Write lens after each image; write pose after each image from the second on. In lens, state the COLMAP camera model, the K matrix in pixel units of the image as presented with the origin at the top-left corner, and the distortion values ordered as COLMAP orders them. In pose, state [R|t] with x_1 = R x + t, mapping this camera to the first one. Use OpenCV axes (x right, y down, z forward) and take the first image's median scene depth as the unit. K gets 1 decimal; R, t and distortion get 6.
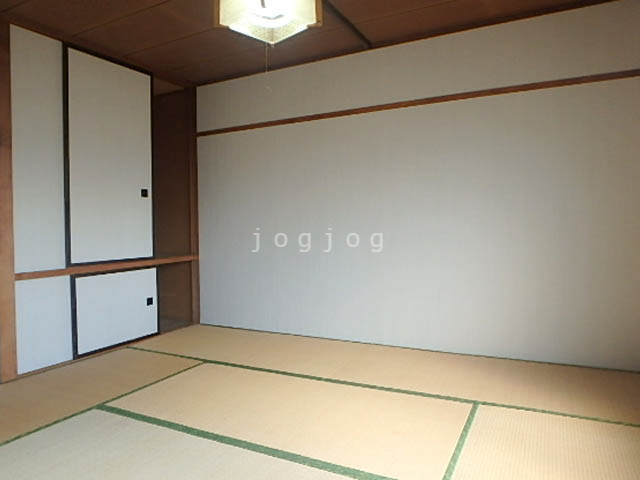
lens RADIAL K [[450.8, 0, 320.0], [0, 450.8, 240.0], [0, 0, 1]] dist [-0.035341, 0.000423]
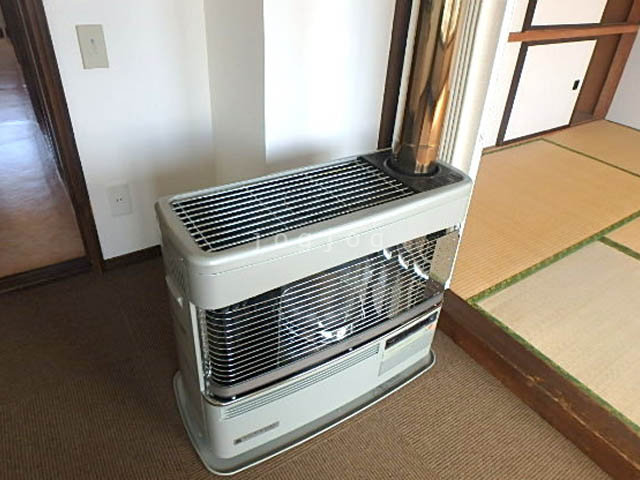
lens RADIAL K [[450.8, 0, 320.0], [0, 450.8, 240.0], [0, 0, 1]] dist [-0.035341, 0.000423]
pose [[0.849945, 0.326816, -0.413262, -0.424461], [-0.074435, 0.850985, 0.519889, -0.003157], [0.521588, -0.411116, 0.747616, 0.091176]]
